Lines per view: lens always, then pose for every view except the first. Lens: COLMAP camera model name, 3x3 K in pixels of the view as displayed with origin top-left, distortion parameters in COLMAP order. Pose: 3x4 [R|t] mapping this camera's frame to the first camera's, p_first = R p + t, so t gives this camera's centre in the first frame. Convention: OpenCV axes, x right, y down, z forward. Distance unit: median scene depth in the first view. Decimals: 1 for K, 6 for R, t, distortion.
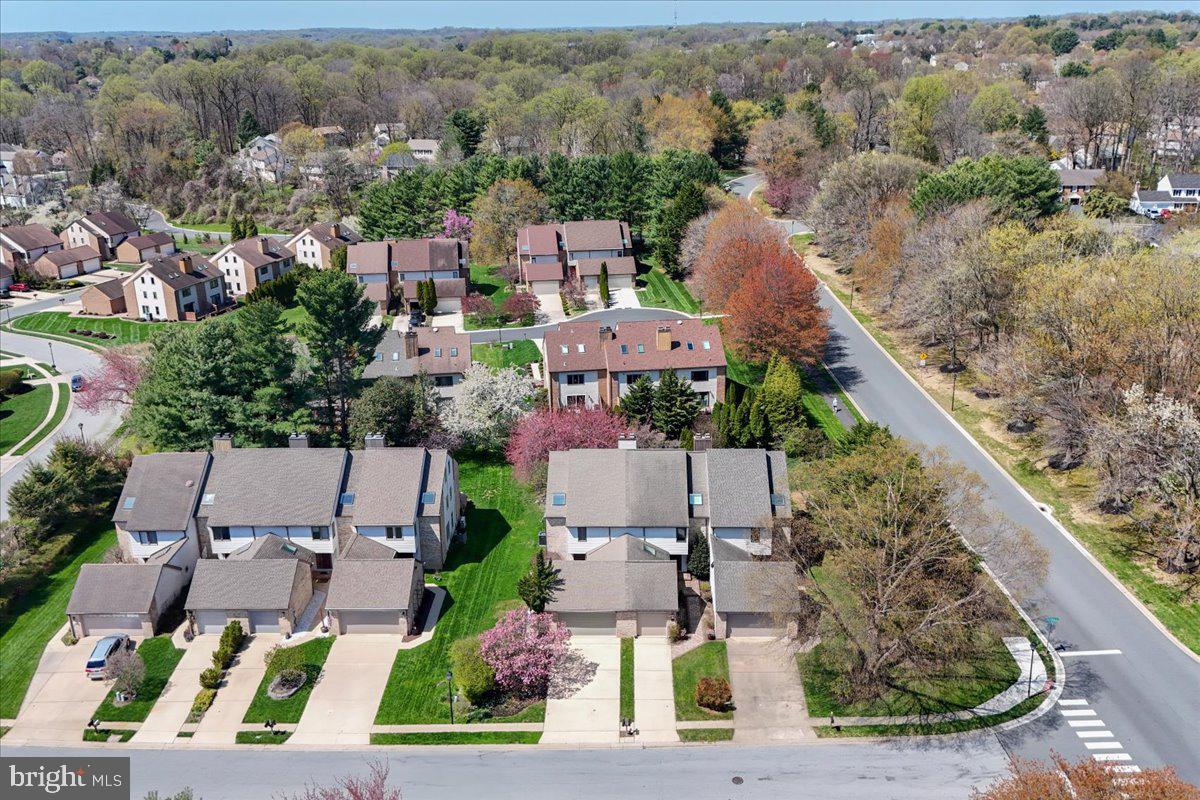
lens RADIAL K [[1049.9, 0, 601.9], [0, 1049.9, 392.3], [0, 0, 1]] dist [0.056257, -0.039741]
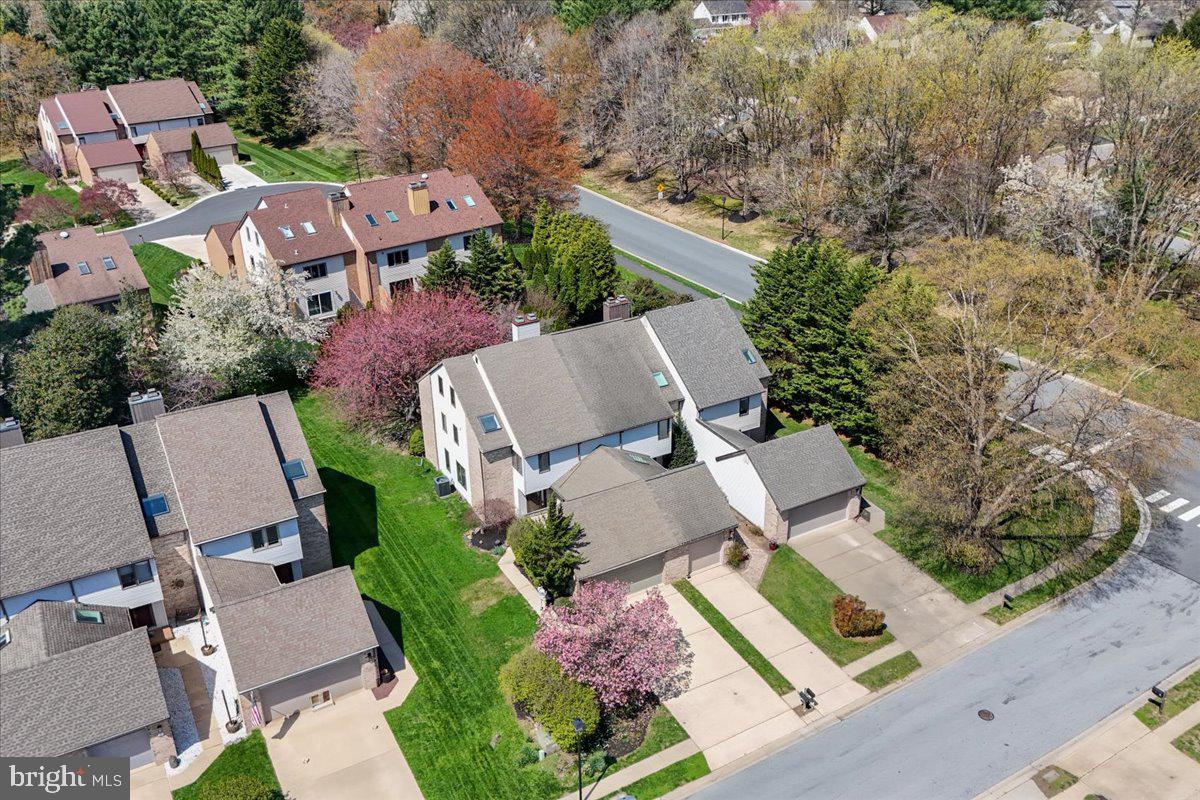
lens RADIAL K [[1049.9, 0, 609.1], [0, 1049.9, 398.2], [0, 0, 1]] dist [0.056257, -0.039741]
pose [[0.854453, -0.222076, 0.469673, -0.319629], [0.170304, 0.973812, 0.150621, -0.003660], [-0.490823, -0.048711, 0.869897, 0.401832]]
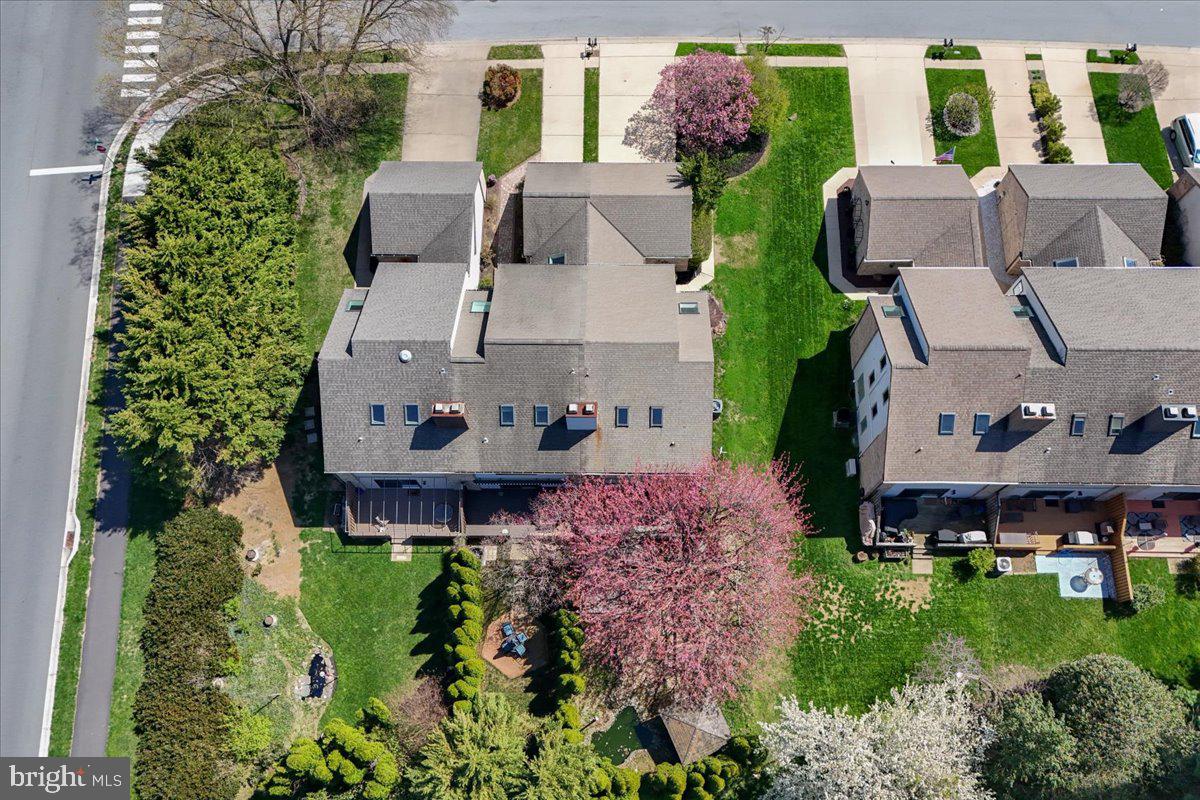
lens RADIAL K [[1049.9, 0, 606.2], [0, 1049.9, 404.4], [0, 0, 1]] dist [0.056257, -0.039741]
pose [[-0.999463, 0.024019, 0.022270, -0.003804], [0.022345, 0.002839, 0.999746, -0.603599], [0.023950, 0.999707, -0.003374, 1.161580]]
